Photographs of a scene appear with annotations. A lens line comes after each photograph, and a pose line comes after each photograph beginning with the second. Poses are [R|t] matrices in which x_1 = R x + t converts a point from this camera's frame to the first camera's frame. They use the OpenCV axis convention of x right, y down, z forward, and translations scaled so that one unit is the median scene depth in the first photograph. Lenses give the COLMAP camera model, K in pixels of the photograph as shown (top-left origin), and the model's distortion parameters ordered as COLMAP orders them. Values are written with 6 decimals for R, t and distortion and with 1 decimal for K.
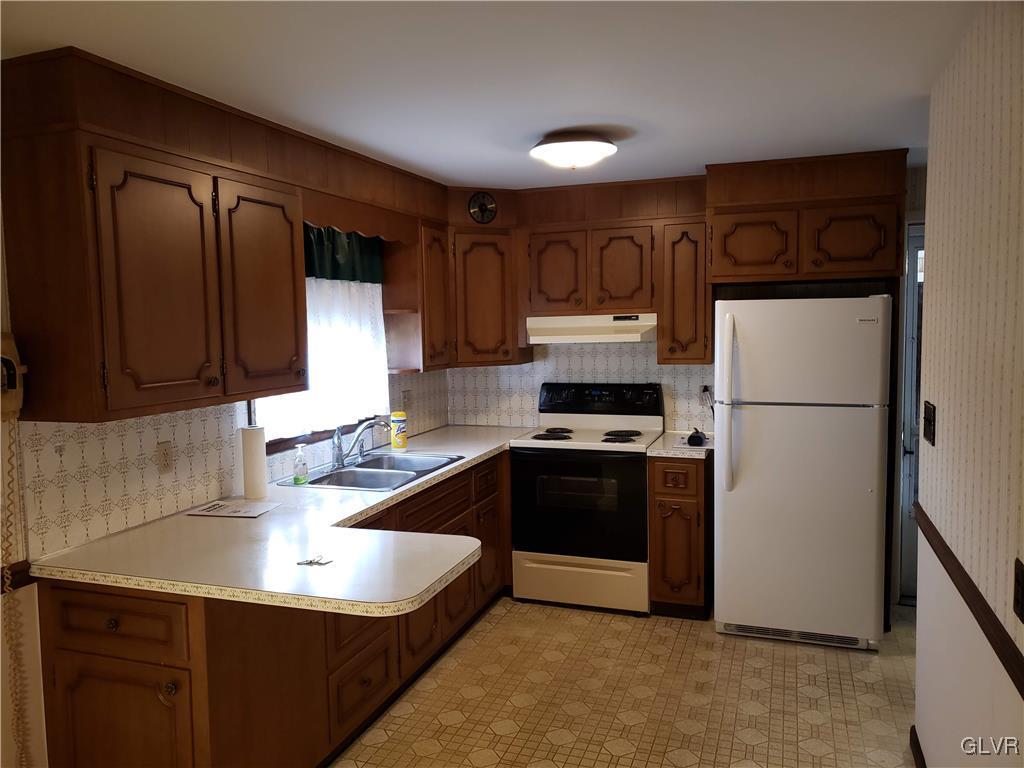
lens RADIAL K [[804.3, 0, 509.4], [0, 804.3, 366.4], [0, 0, 1]] dist [0.019723, -0.005507]
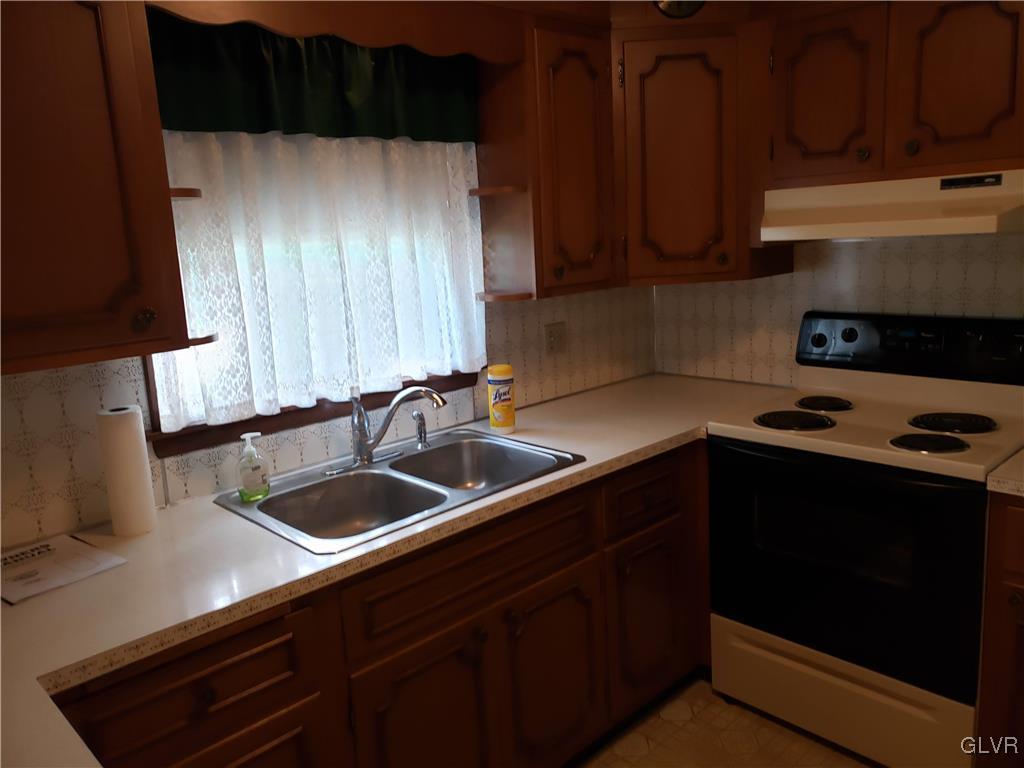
lens RADIAL K [[804.3, 0, 509.4], [0, 804.3, 366.4], [0, 0, 1]] dist [0.019723, -0.005507]
pose [[0.890458, 0.051006, -0.452198, 0.130482], [0.010481, 0.991136, 0.132436, -0.019981], [0.454945, -0.122668, 0.882030, 0.474227]]
